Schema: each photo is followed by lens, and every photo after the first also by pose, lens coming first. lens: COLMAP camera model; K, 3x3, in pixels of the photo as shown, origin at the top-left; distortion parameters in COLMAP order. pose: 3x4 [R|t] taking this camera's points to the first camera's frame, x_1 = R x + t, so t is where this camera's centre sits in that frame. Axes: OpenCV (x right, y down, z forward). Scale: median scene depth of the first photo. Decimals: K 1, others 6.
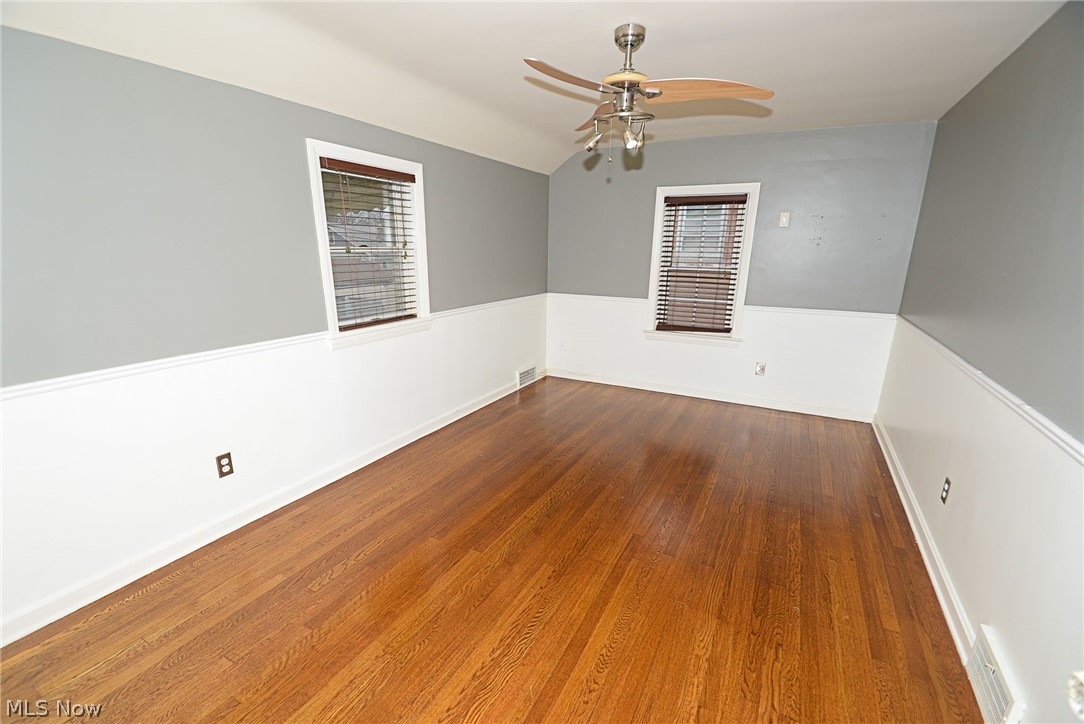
lens RADIAL K [[474.9, 0, 534.2], [0, 474.9, 379.8], [0, 0, 1]] dist [0.017753, -0.018821]
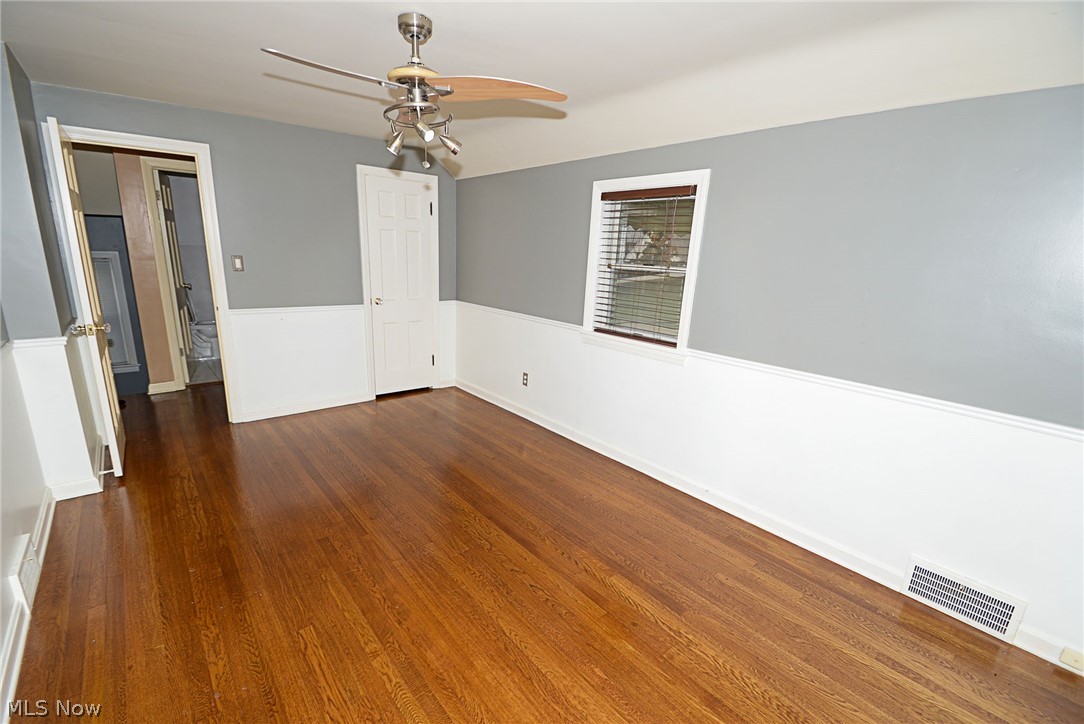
lens RADIAL K [[474.9, 0, 534.2], [0, 474.9, 379.8], [0, 0, 1]] dist [0.017753, -0.018821]
pose [[-0.374880, 0.219249, -0.900775, 0.913381], [-0.293677, 0.893508, 0.339701, -0.419281], [0.879329, 0.391884, -0.270569, 1.445756]]
